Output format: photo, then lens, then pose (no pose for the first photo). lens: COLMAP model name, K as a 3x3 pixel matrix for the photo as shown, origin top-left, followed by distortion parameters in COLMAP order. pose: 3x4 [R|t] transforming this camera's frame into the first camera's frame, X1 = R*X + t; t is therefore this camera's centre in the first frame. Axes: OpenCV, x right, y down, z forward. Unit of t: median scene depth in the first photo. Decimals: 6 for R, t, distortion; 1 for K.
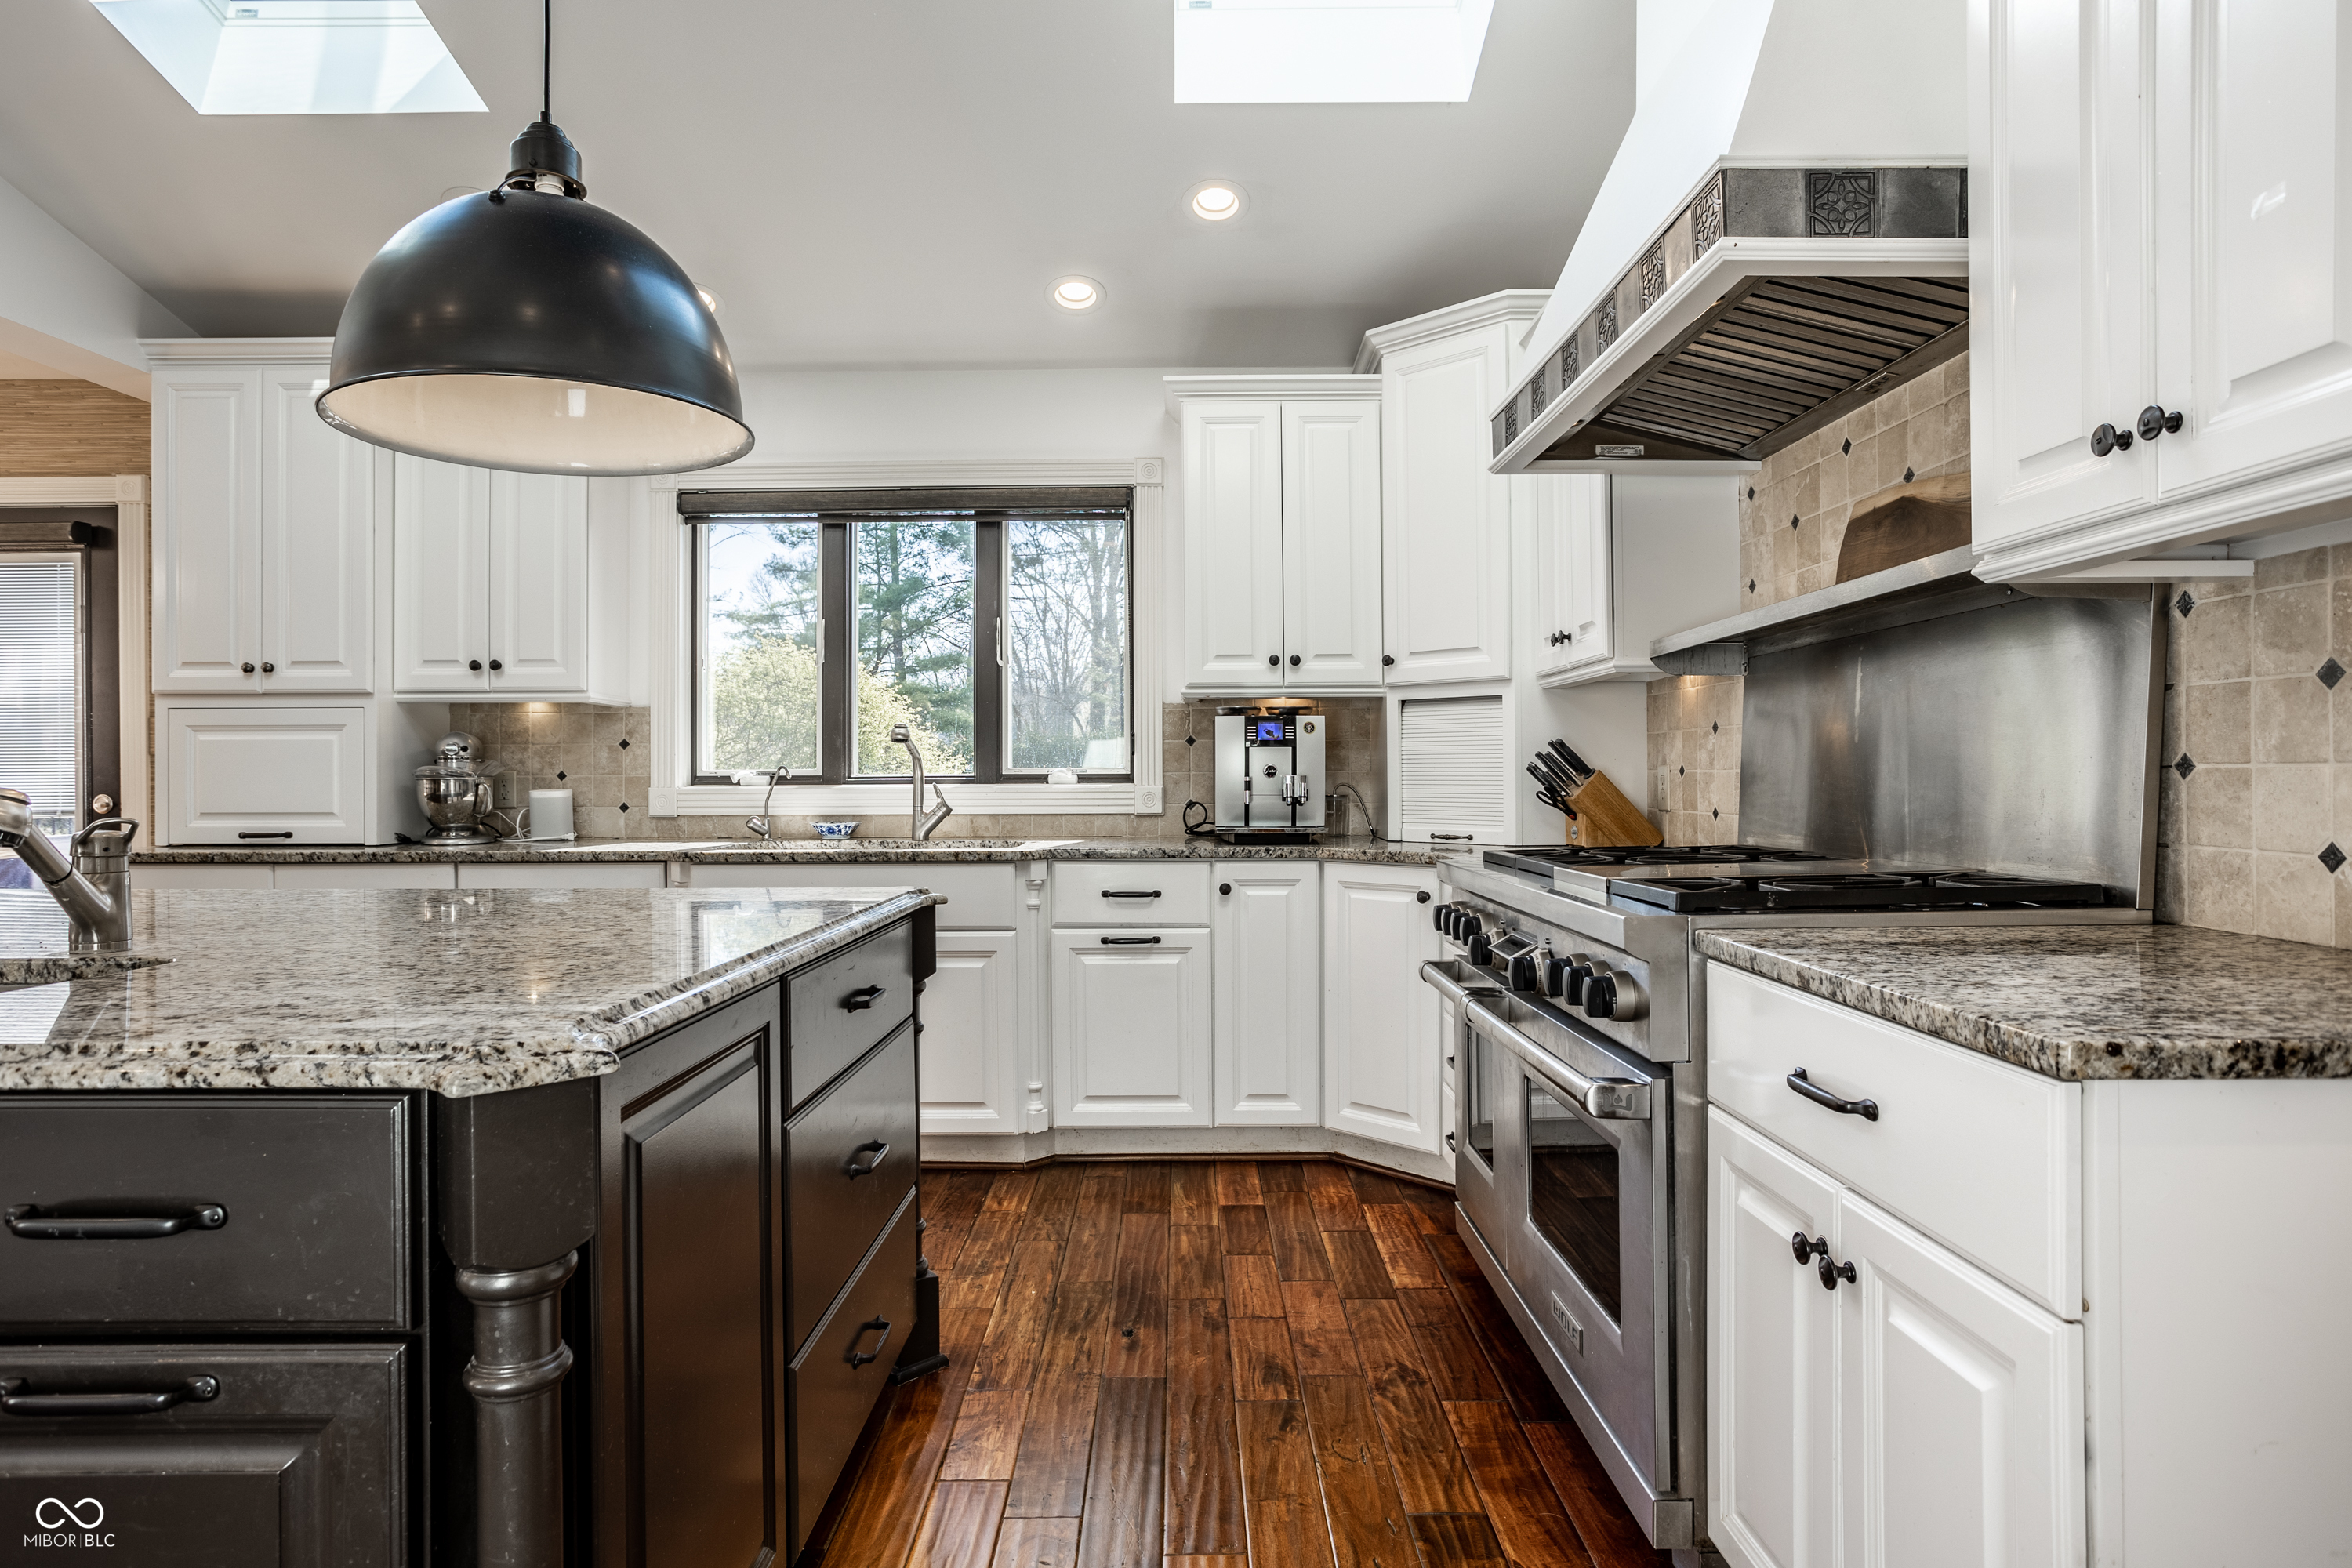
lens RADIAL K [[1297.2, 0, 1175.0], [0, 1297.2, 777.8], [0, 0, 1]] dist [-0.046021, 0.034360]
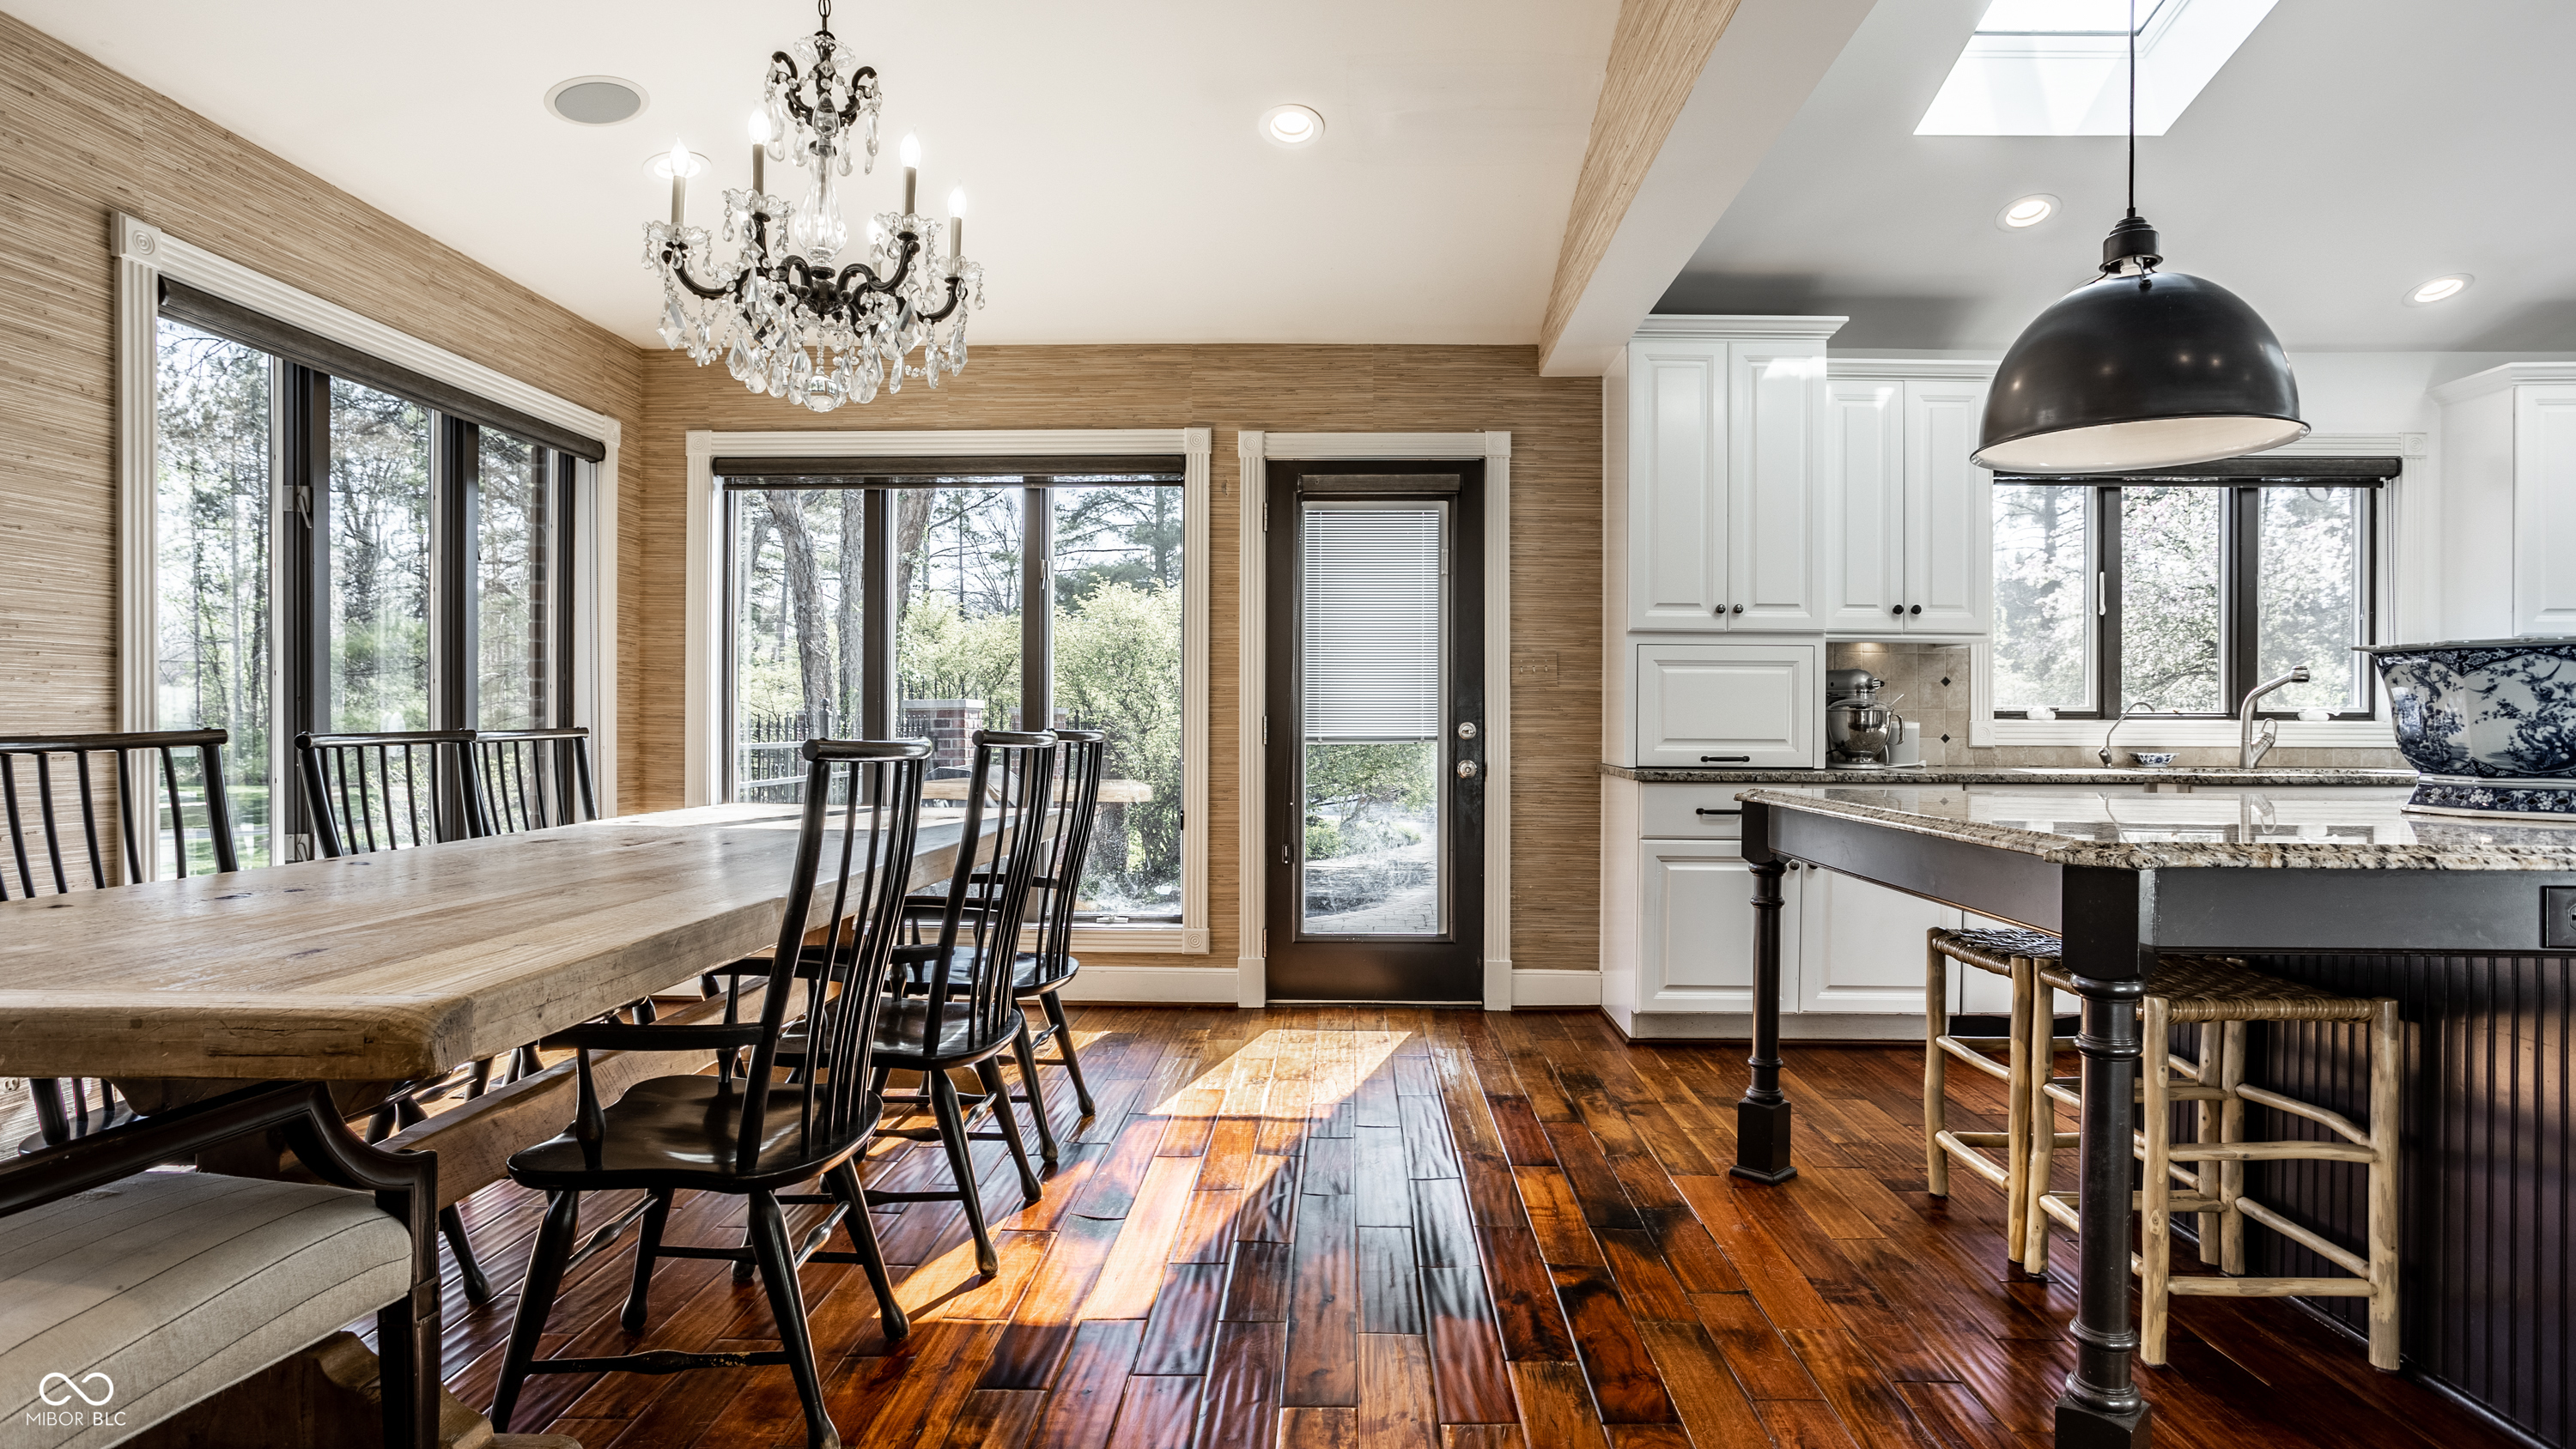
lens RADIAL K [[1340.1, 0, 1321.2], [0, 1340.1, 746.4], [0, 0, 1]] dist [-0.070820, 0.038494]
pose [[0.999952, 0.008079, -0.005596, -1.065608], [-0.008015, 0.999903, 0.011368, 0.023659], [0.005688, -0.011323, 0.999920, -0.163548]]
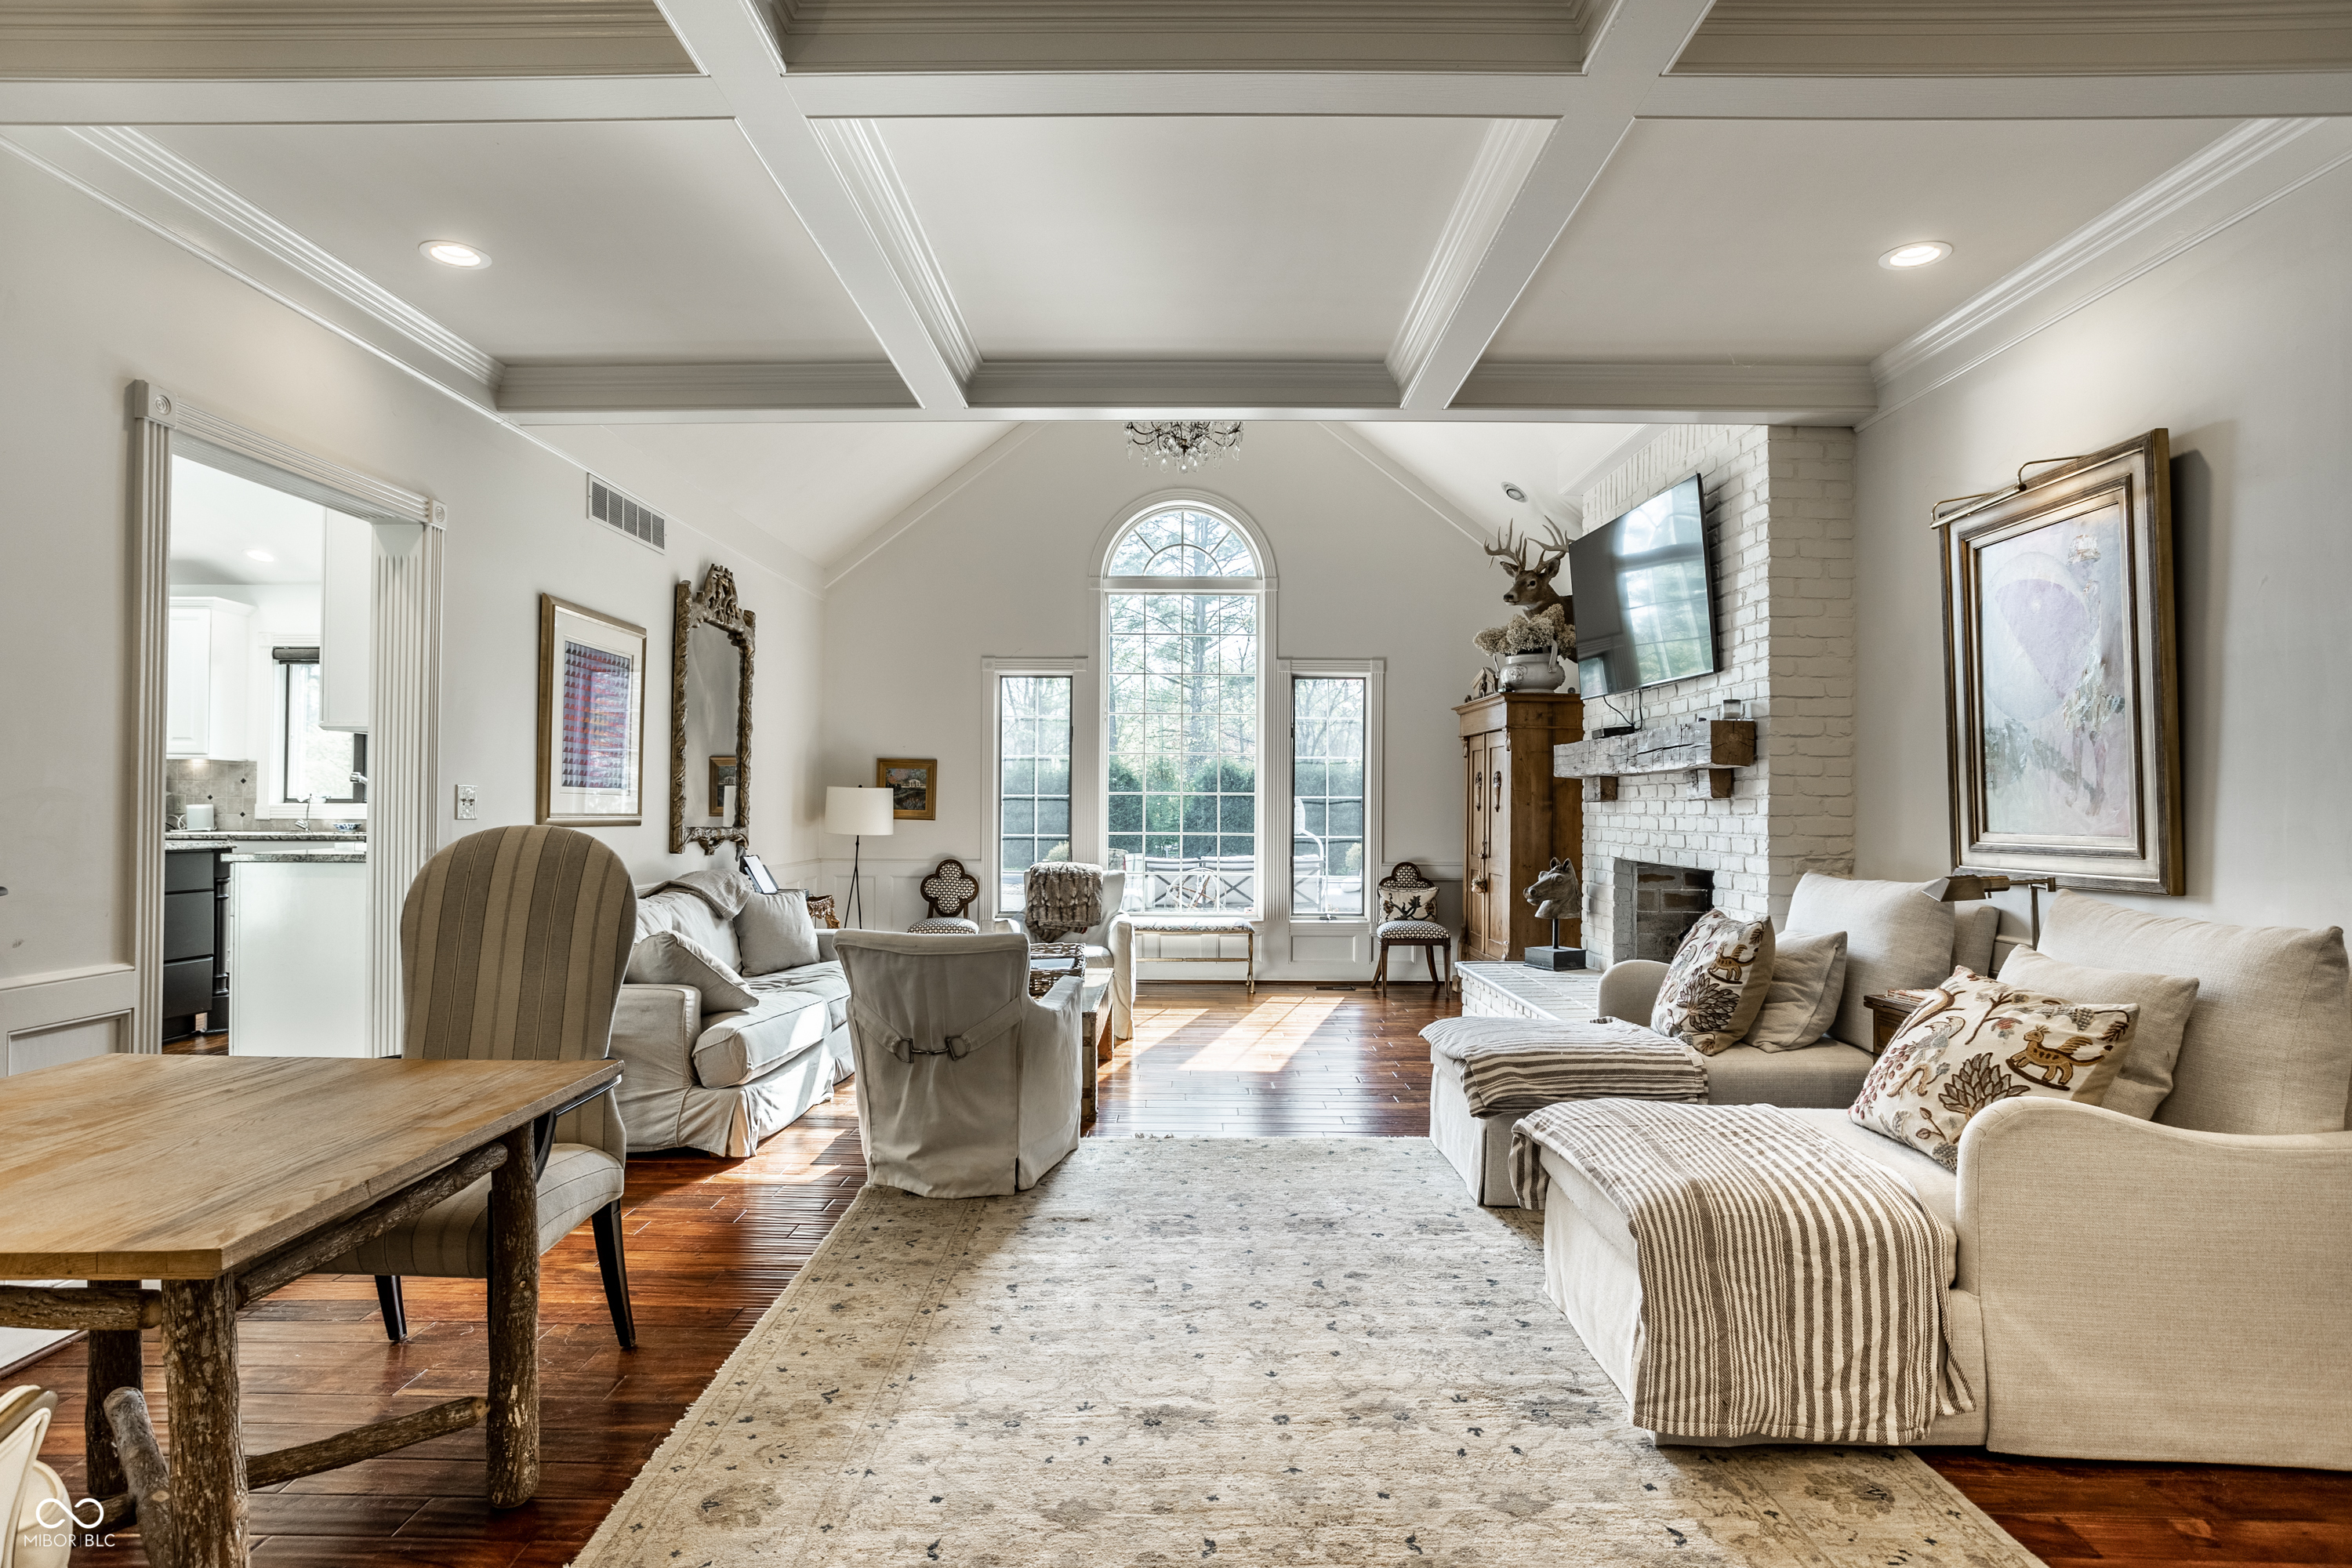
lens RADIAL K [[1222.3, 0, 1176.0], [0, 1222.3, 784.0], [0, 0, 1]] dist [-0.039663, 0.000509]
pose [[0.999951, 0.008484, -0.005011, 1.074682], [-0.008589, 0.999738, -0.021223, 0.004470], [0.004829, 0.021265, 0.999762, -0.850284]]
